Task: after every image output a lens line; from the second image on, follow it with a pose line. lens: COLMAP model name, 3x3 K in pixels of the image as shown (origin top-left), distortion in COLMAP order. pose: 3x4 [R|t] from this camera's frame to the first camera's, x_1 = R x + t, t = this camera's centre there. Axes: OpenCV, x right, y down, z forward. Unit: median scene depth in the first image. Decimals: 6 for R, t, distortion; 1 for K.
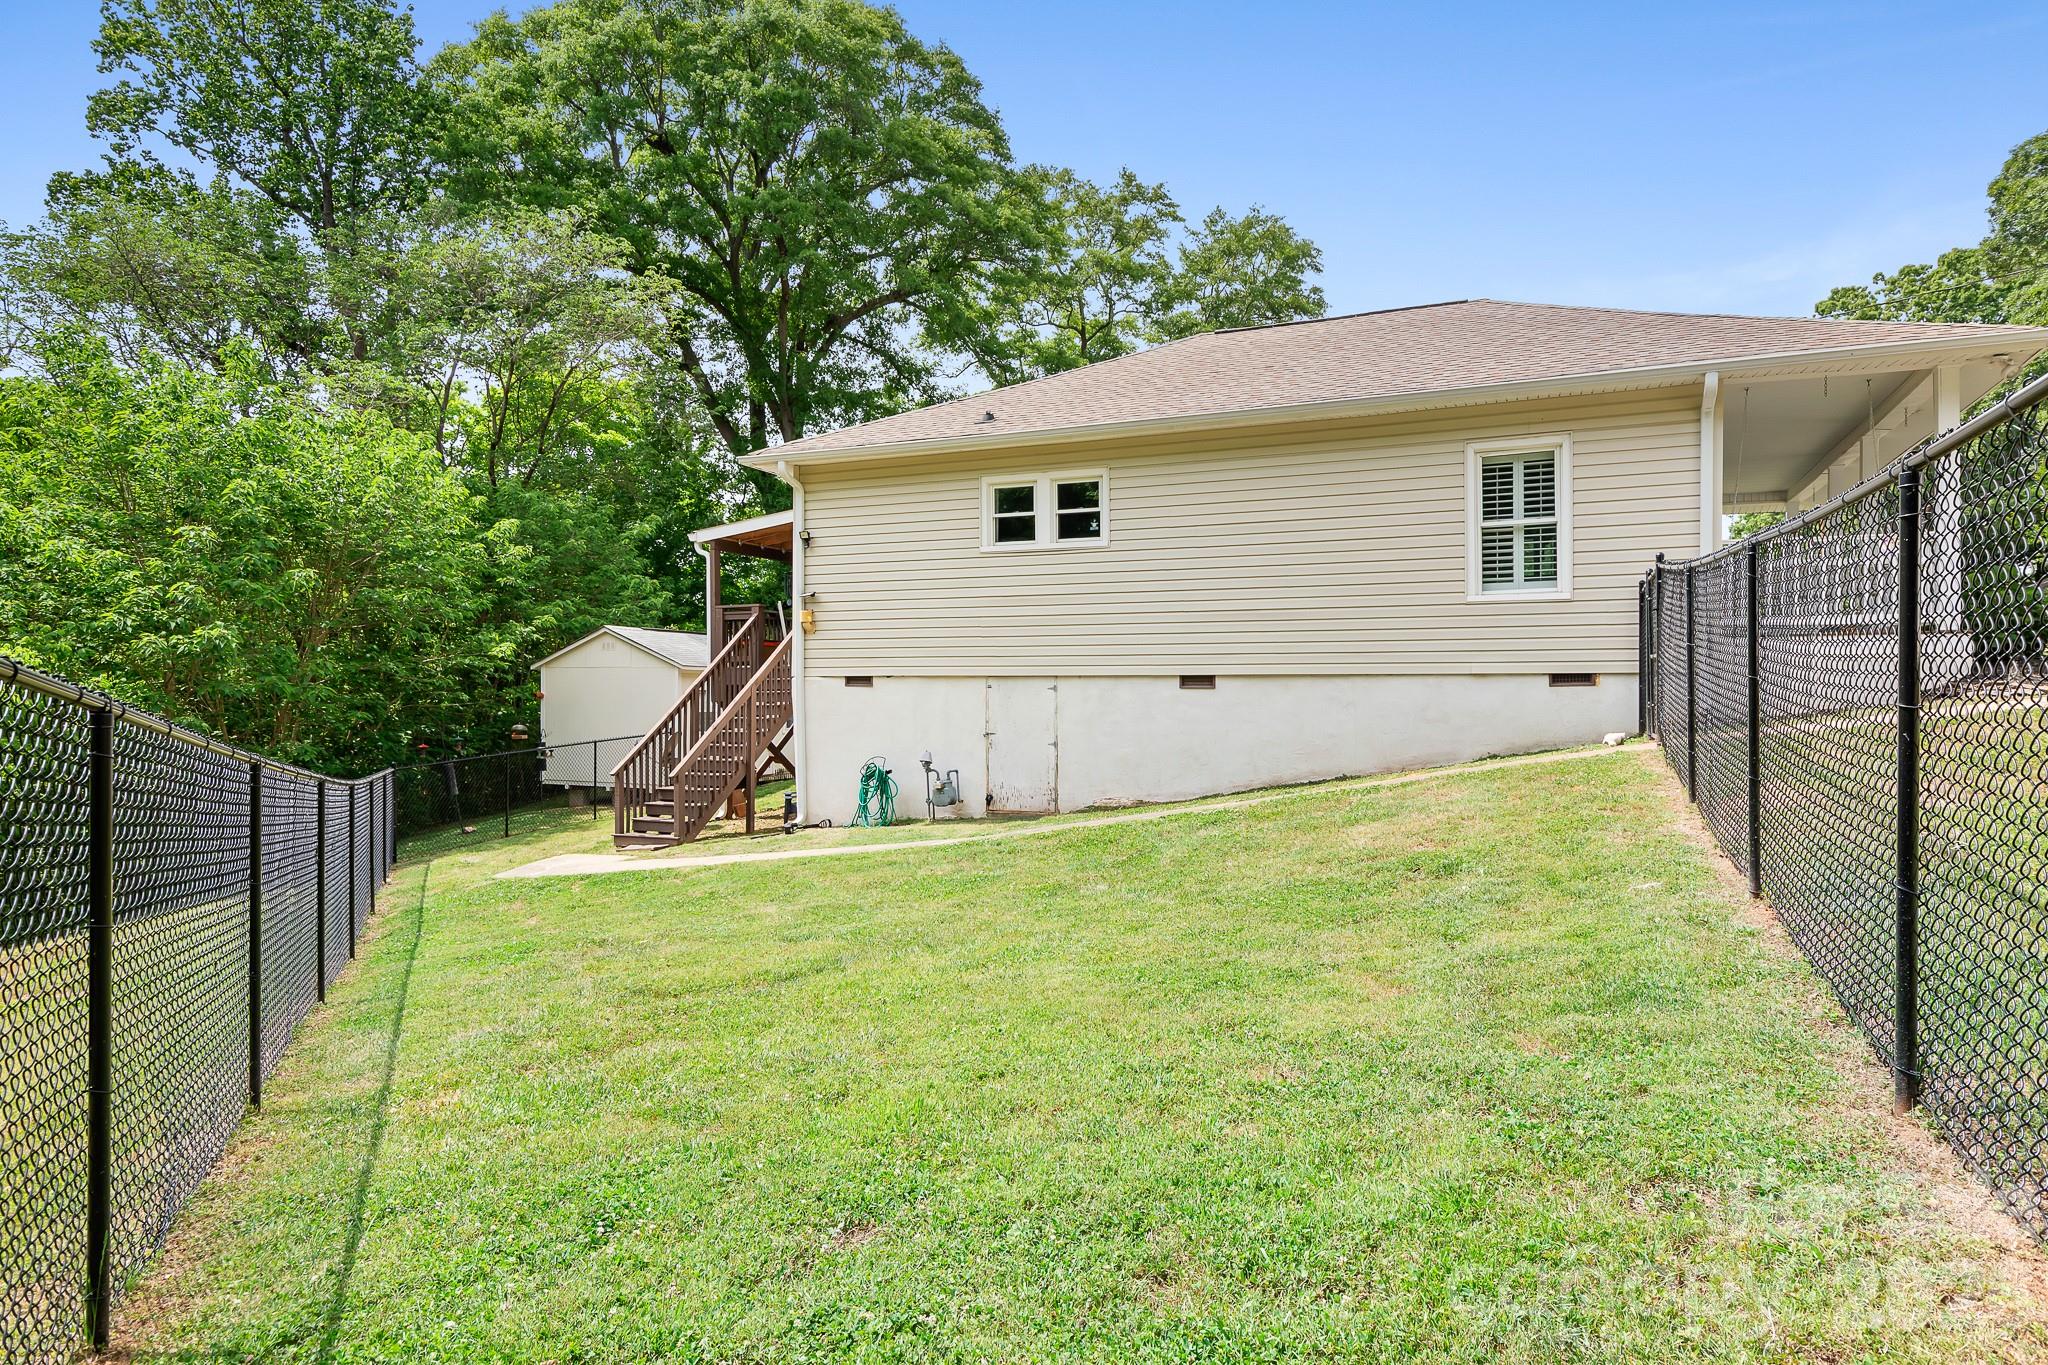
lens RADIAL K [[1130.3, 0, 1024.0], [0, 1130.3, 682.5], [0, 0, 1]] dist [-0.027002, 0.014177]
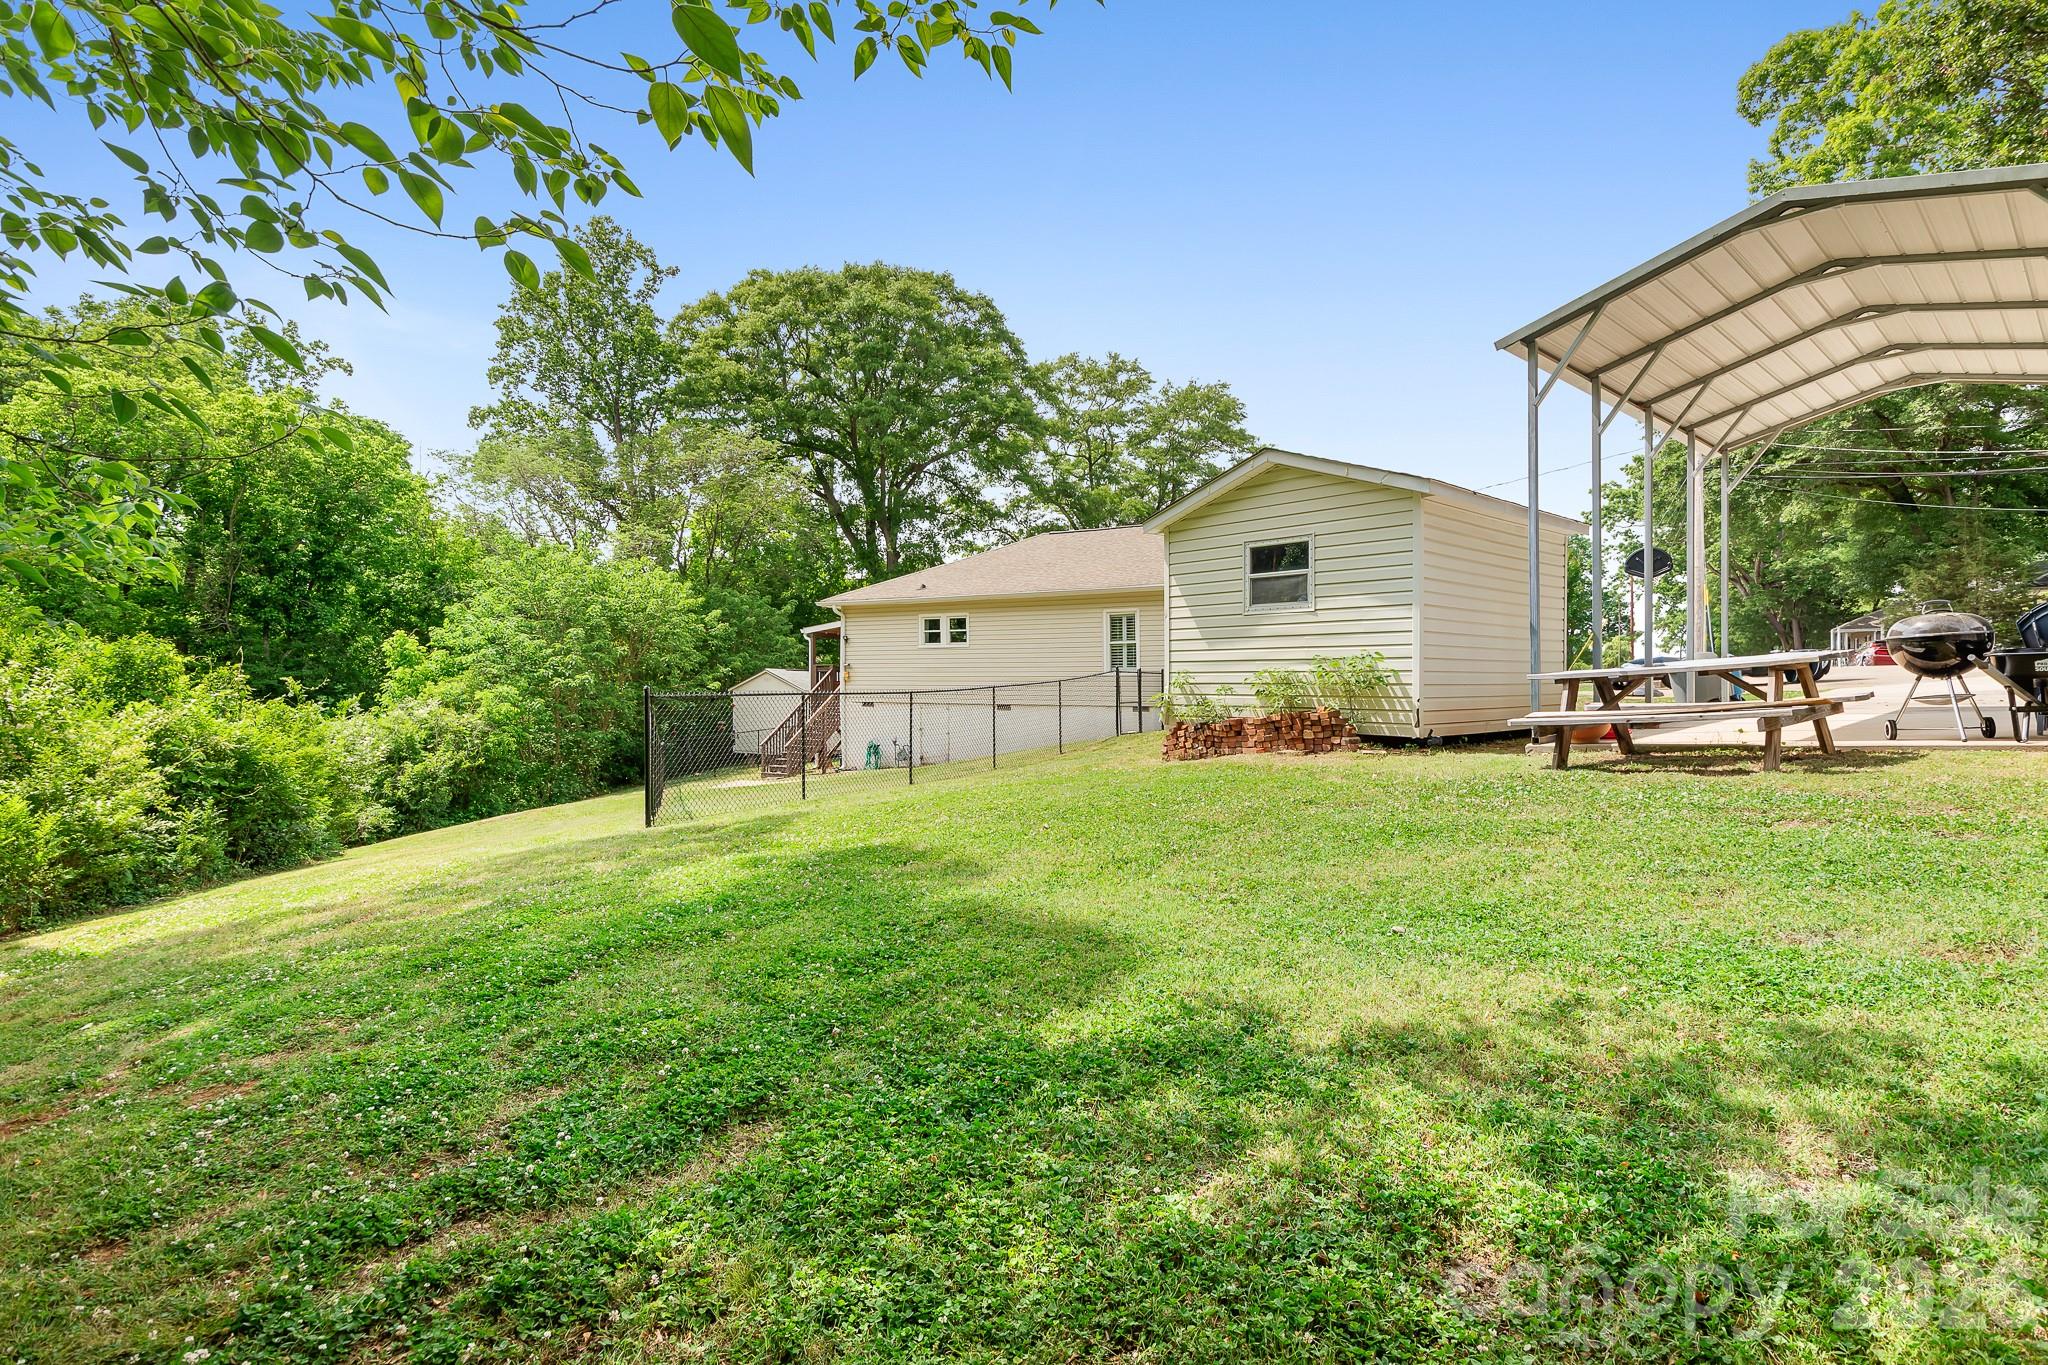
lens RADIAL K [[952.7, 0, 1022.1], [0, 952.7, 689.1], [0, 0, 1]] dist [0.029852, -0.018816]
pose [[0.992410, 0.008381, -0.122685, 0.247204], [-0.007793, 0.999956, 0.005269, -0.027881], [0.122724, -0.004273, 0.992432, -0.527326]]
